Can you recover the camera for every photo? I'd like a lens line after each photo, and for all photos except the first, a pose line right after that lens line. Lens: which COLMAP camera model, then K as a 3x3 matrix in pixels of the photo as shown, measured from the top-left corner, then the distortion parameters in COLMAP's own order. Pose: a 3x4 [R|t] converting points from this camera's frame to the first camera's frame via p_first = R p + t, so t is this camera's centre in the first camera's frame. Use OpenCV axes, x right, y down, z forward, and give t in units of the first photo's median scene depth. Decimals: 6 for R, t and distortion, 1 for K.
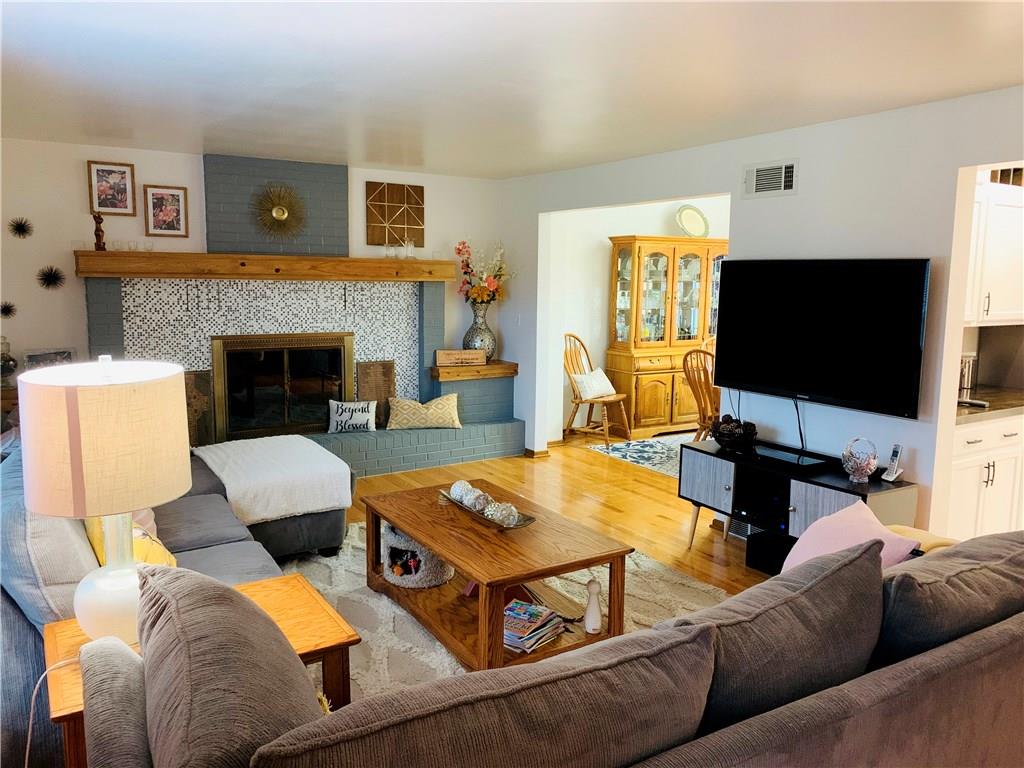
lens RADIAL K [[778.2, 0, 511.9], [0, 778.2, 384.8], [0, 0, 1]] dist [0.006788, -0.026396]
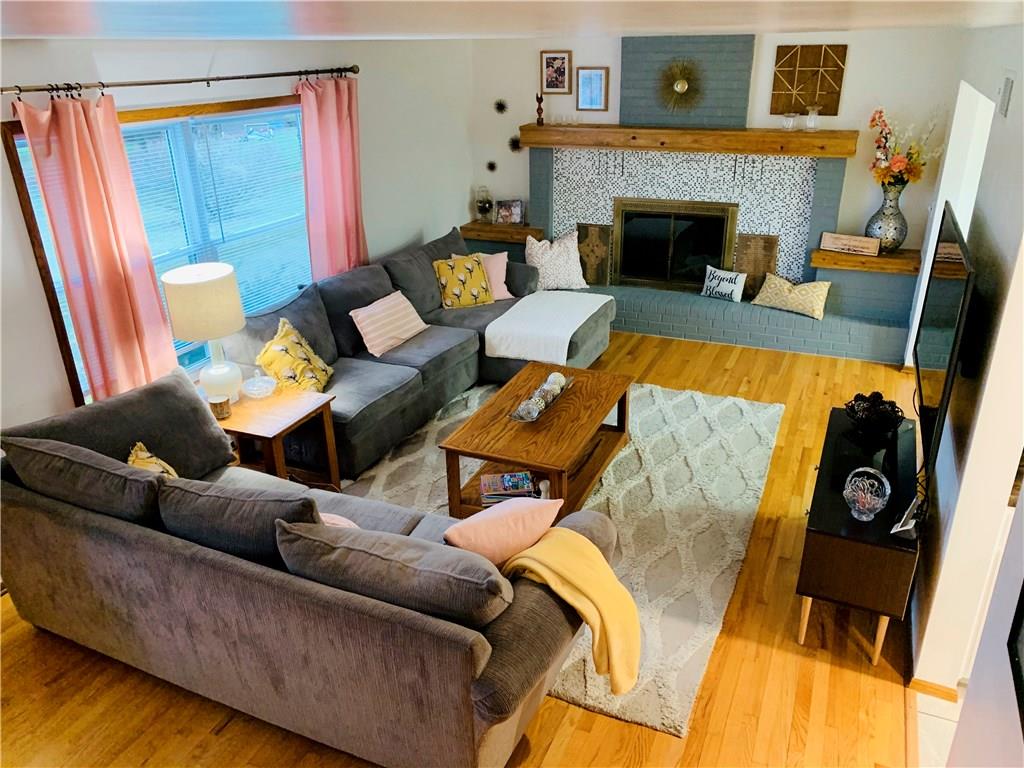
lens RADIAL K [[778.2, 0, 511.3], [0, 778.2, 385.2], [0, 0, 1]] dist [0.006788, -0.026396]
pose [[0.553258, 0.309120, -0.773531, 0.506208], [-0.083987, 0.944565, 0.317399, -0.144009], [0.828765, -0.110637, 0.548551, 0.159462]]
